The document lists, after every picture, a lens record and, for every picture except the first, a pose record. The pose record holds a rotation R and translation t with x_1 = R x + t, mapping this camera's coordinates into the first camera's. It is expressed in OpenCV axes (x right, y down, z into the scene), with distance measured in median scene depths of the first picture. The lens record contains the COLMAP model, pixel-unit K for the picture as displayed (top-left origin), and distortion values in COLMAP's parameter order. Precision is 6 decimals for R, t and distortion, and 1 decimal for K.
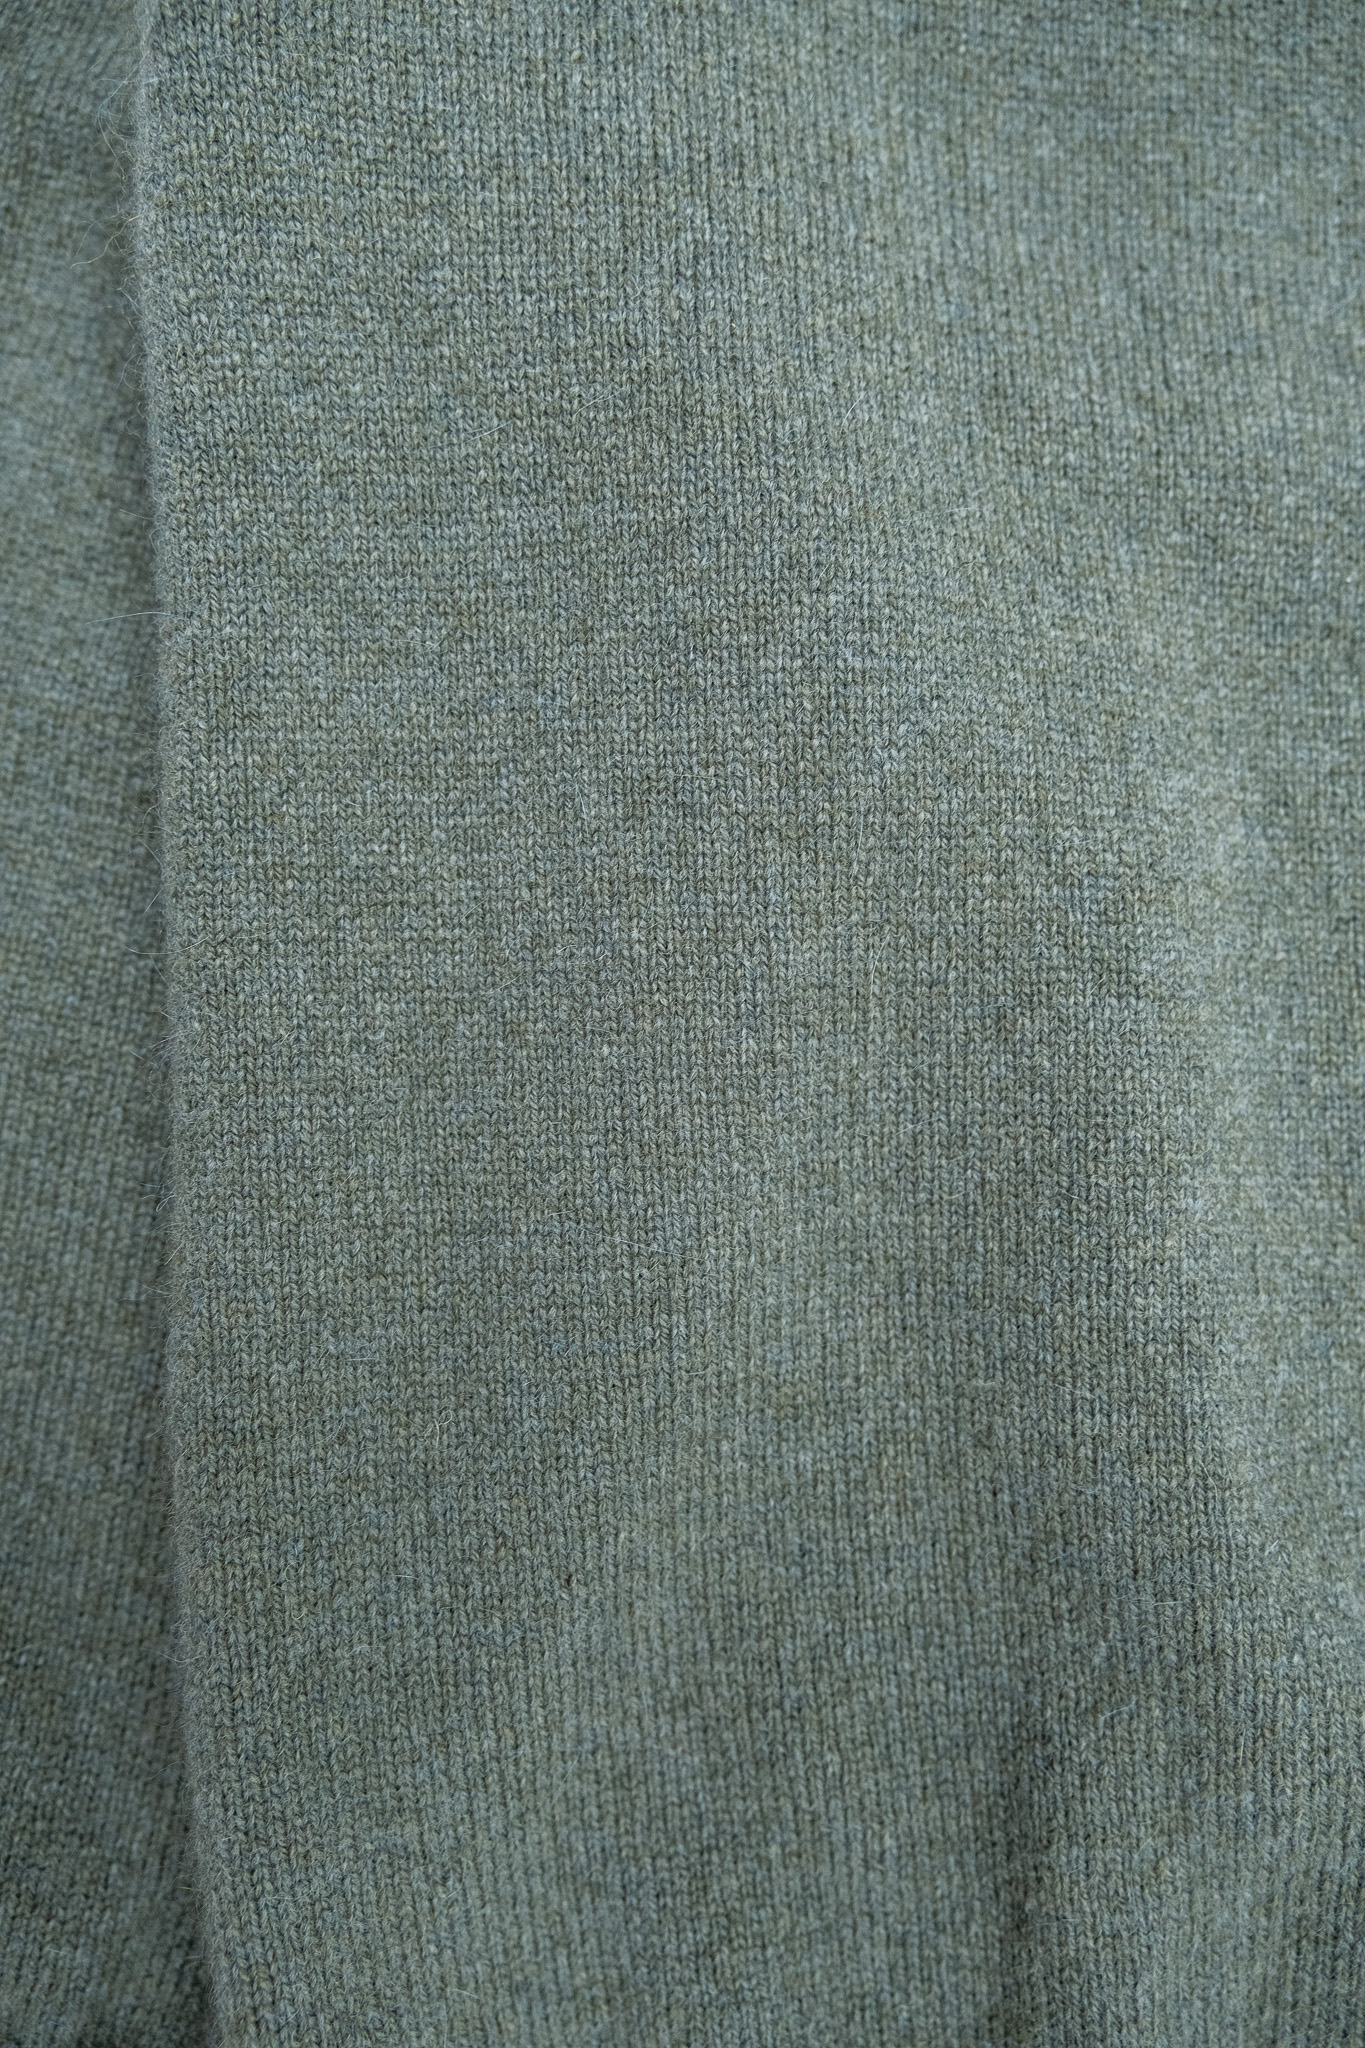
lens RADIAL K [[1373.5, 0, 682.5], [0, 1373.5, 1024.0], [0, 0, 1]] dist [-0.002088, -0.001466]
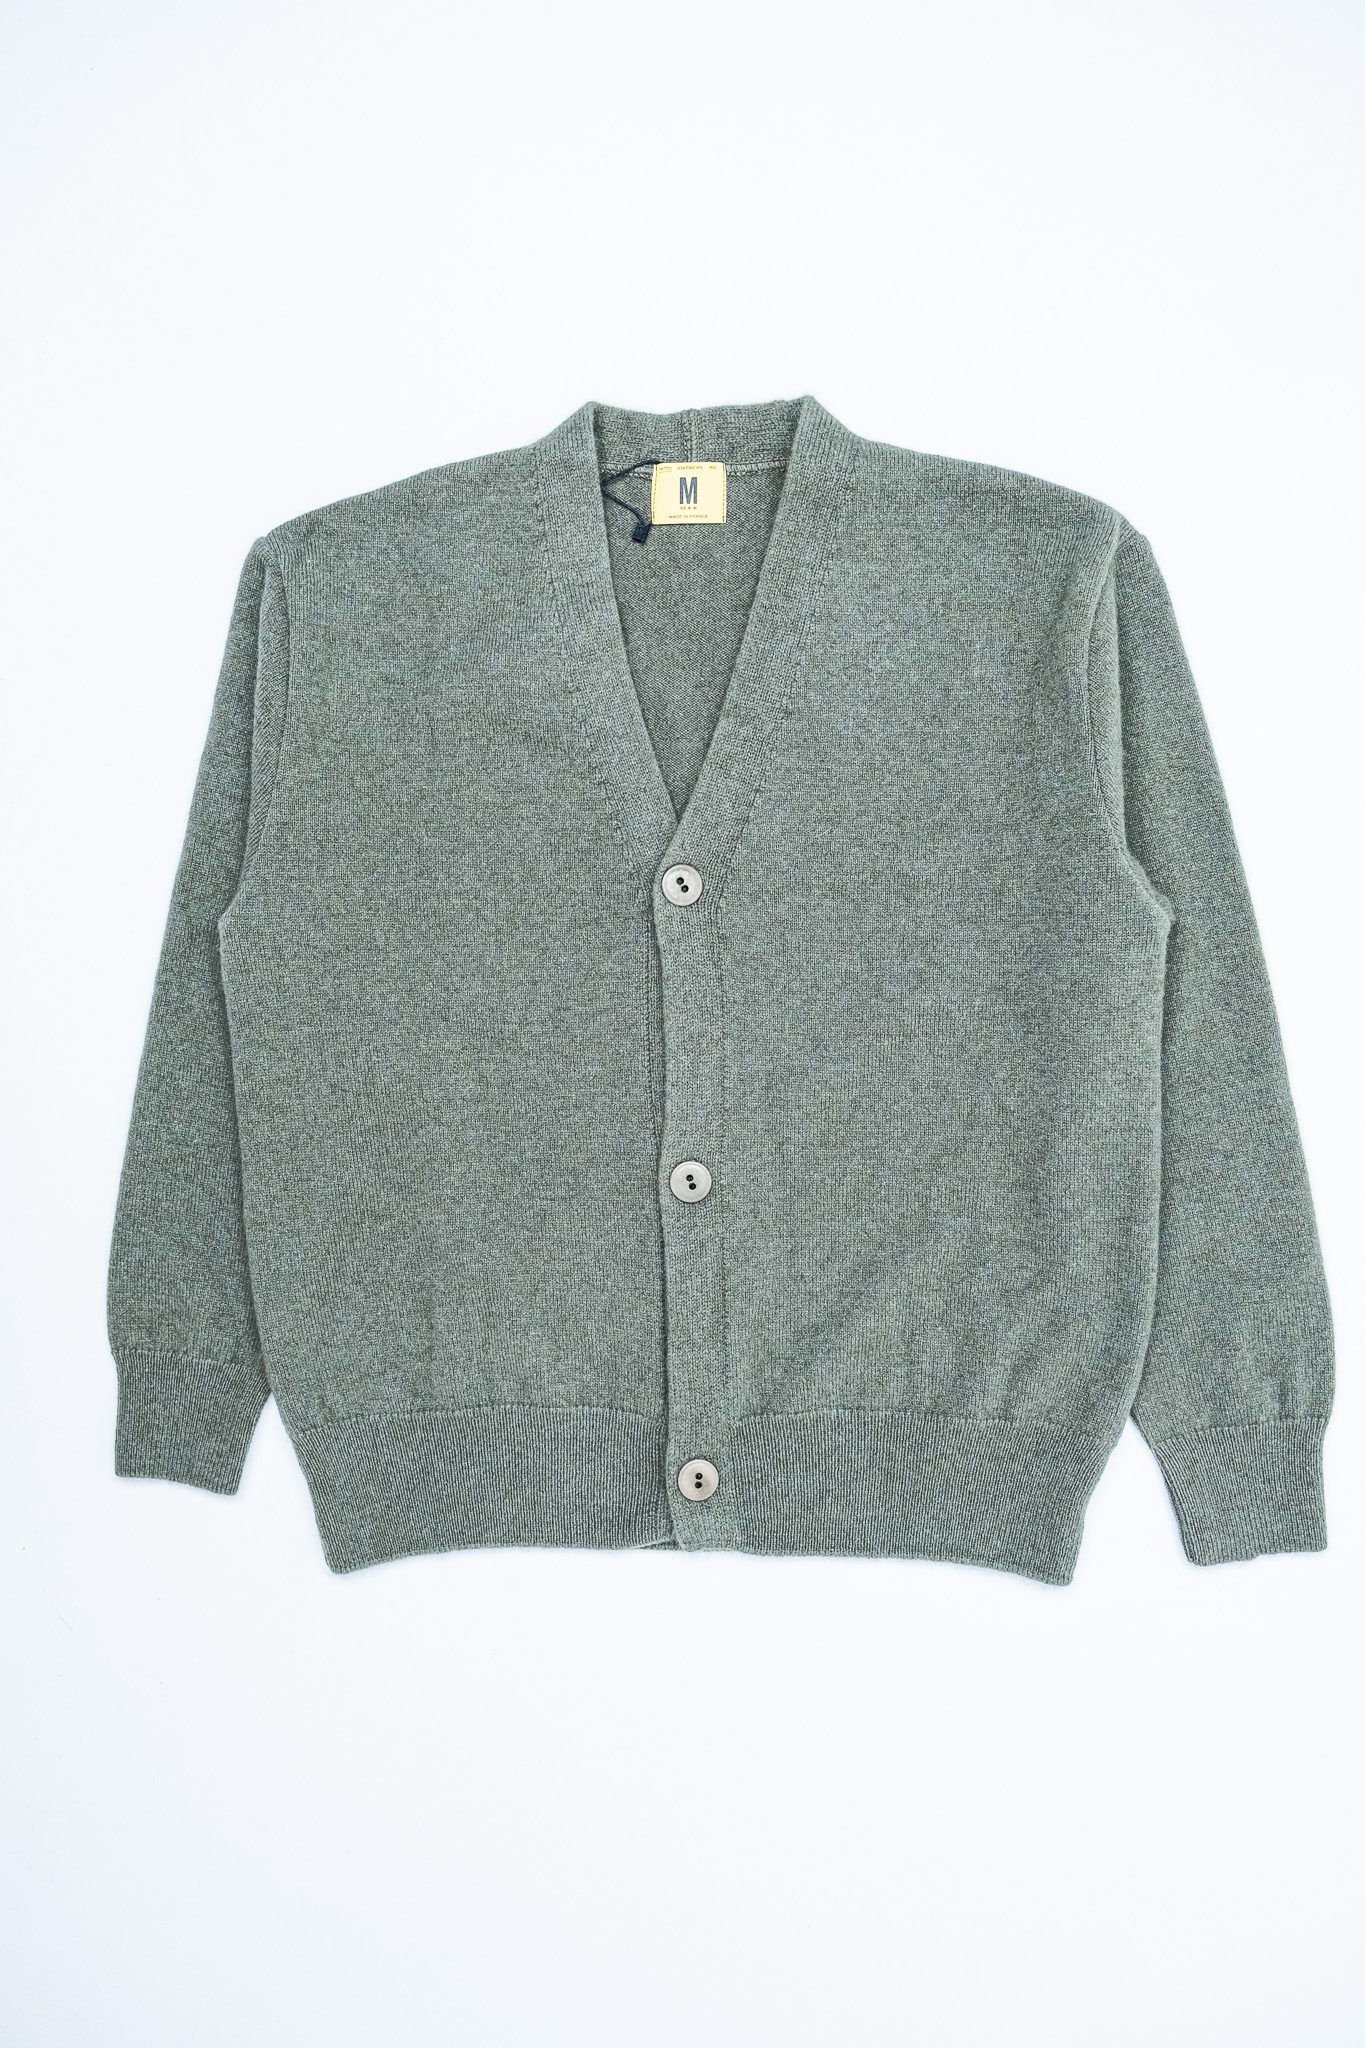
lens RADIAL K [[1373.5, 0, 682.5], [0, 1373.5, 1024.0], [0, 0, 1]] dist [-0.002088, -0.001466]
pose [[0.997462, -0.037669, -0.060424, 1.438148], [0.041522, 0.997097, 0.063827, -0.628429], [0.057845, -0.066174, 0.996130, -3.570015]]
